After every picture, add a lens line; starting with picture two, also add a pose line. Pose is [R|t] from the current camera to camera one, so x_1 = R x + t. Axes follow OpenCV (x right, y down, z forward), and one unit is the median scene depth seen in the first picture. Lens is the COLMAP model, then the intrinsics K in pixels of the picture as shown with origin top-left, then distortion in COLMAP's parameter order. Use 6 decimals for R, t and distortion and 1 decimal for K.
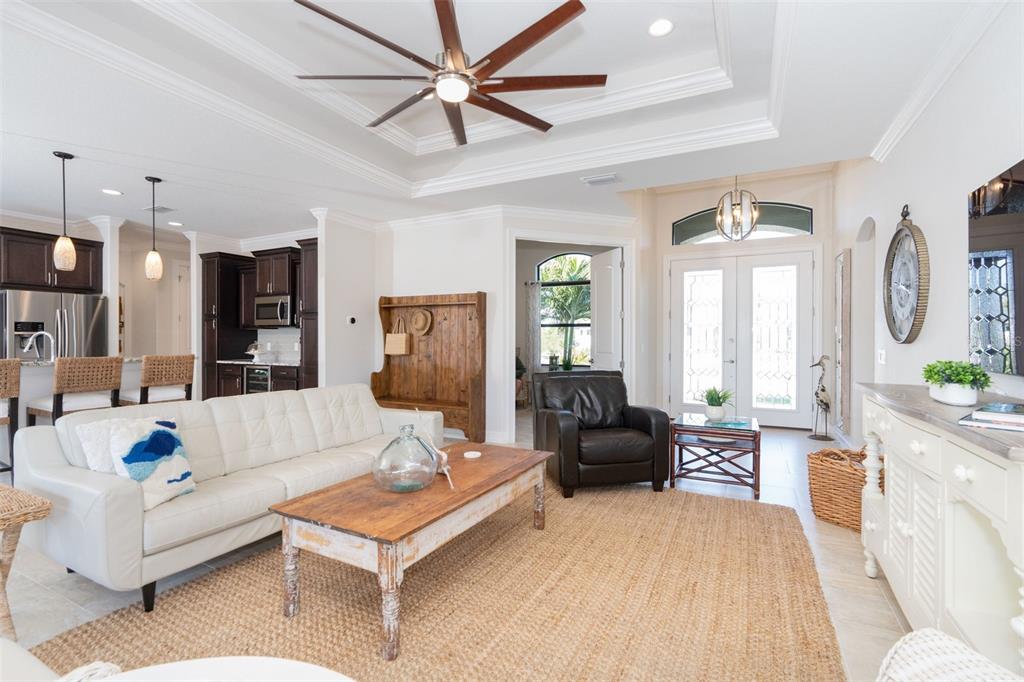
lens RADIAL K [[479.7, 0, 508.4], [0, 479.7, 338.4], [0, 0, 1]] dist [0.000439, 0.000124]
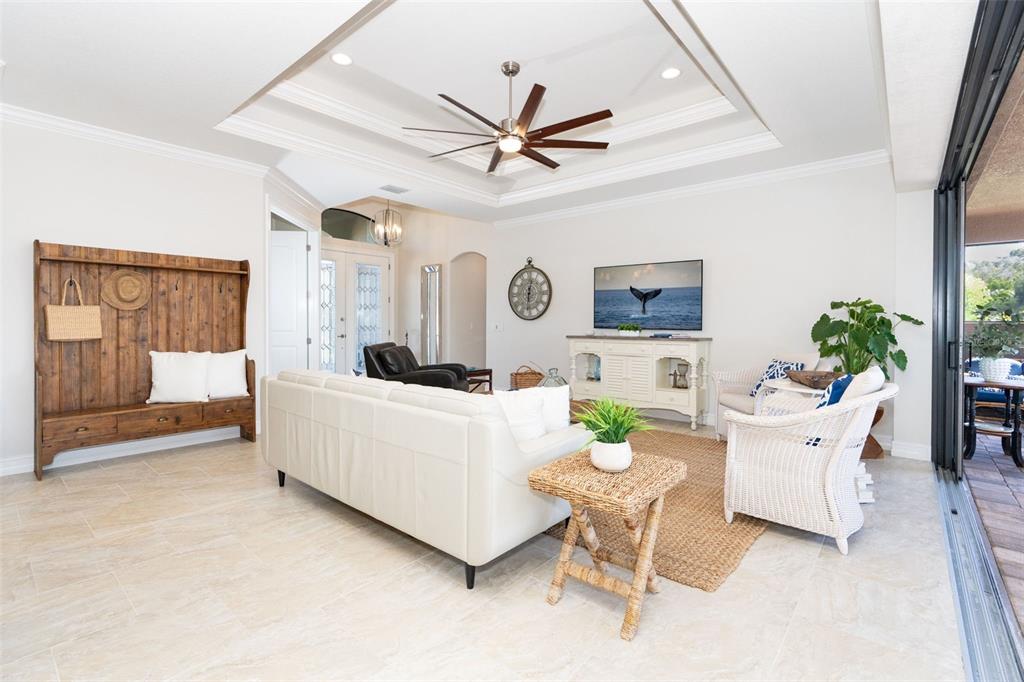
lens RADIAL K [[463.2, 0, 506.9], [0, 463.2, 327.2], [0, 0, 1]] dist [-0.001752, 0.000000]
pose [[0.235068, -0.014365, 0.971873, -0.673975], [-0.003487, 0.999872, 0.015623, 0.006591], [-0.971973, -0.007061, 0.234987, 0.320642]]
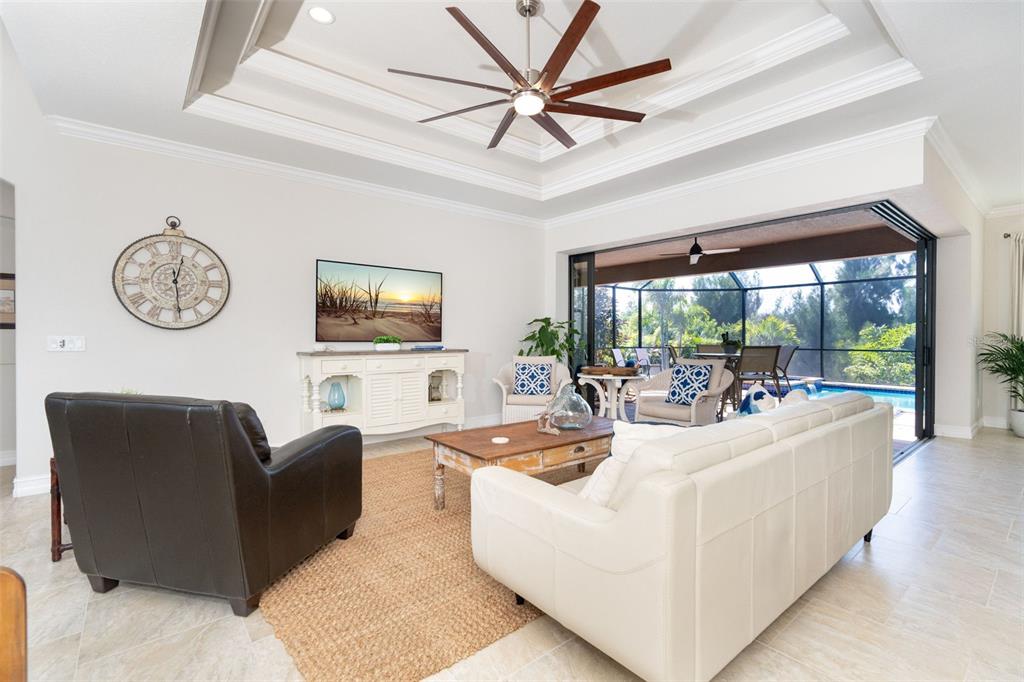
lens RADIAL K [[463.3, 0, 514.0], [0, 463.3, 340.5], [0, 0, 1]] dist [-0.001443, 0.000670]
pose [[-0.919919, -0.006149, 0.392059, -0.224651], [-0.002409, 0.999947, 0.010031, 0.013275], [-0.392100, 0.008283, -0.919885, 0.938932]]
